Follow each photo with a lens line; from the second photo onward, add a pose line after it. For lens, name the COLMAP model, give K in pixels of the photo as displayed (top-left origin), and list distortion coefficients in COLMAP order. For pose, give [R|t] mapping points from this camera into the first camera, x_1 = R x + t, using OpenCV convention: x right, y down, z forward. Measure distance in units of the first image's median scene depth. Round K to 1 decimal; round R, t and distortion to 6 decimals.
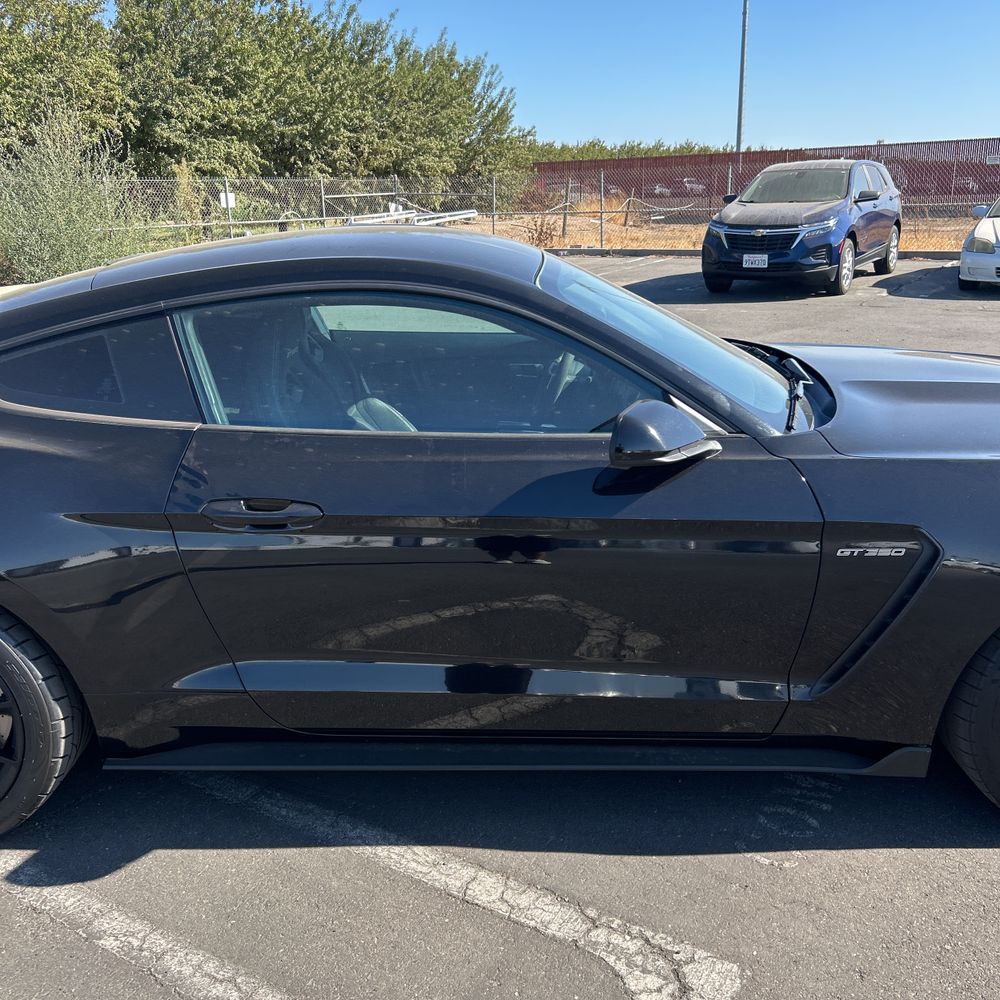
lens RADIAL K [[1009.2, 0, 506.5], [0, 1009.2, 501.0], [0, 0, 1]] dist [0.001236, -0.003538]
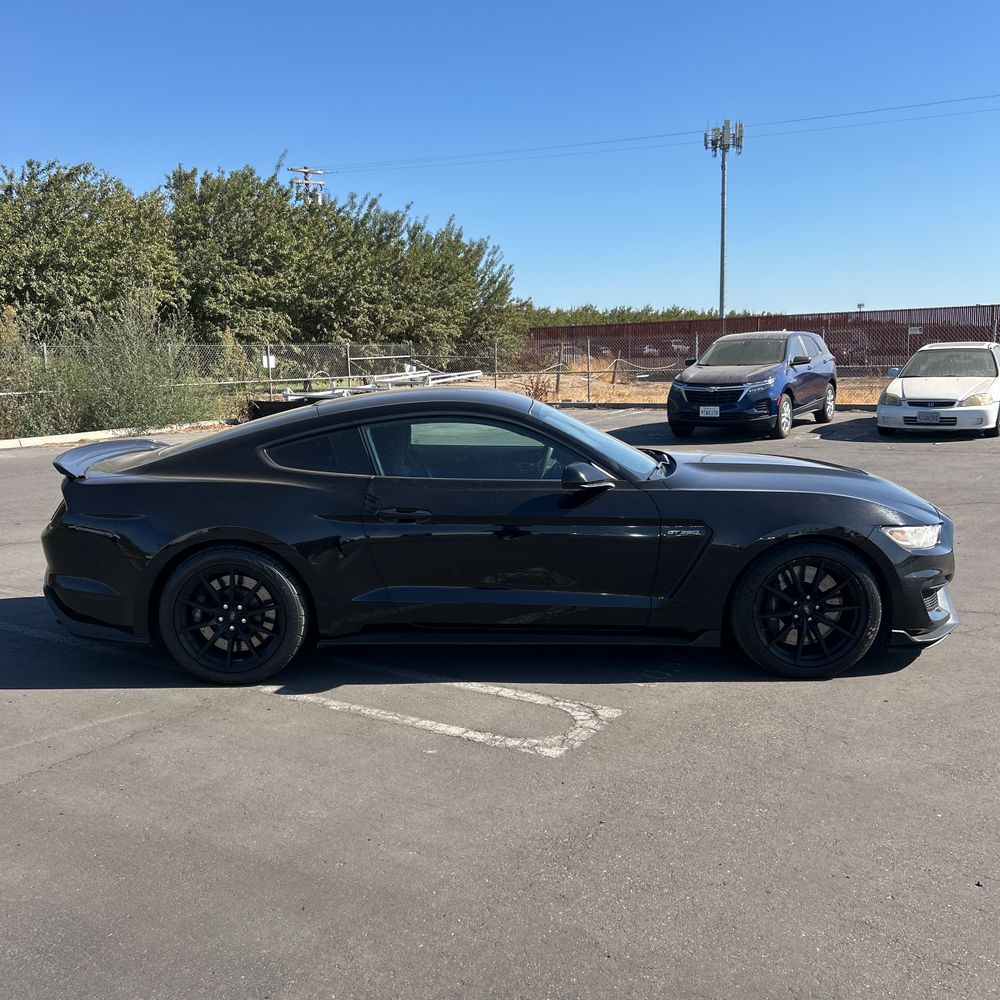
lens RADIAL K [[1009.2, 0, 506.5], [0, 1009.2, 501.0], [0, 0, 1]] dist [0.001236, -0.003538]
pose [[0.999997, 0.000282, 0.002227, -0.002654], [0.000053, 0.988862, -0.148833, 0.030721], [-0.002244, 0.148832, 0.988860, -0.115896]]
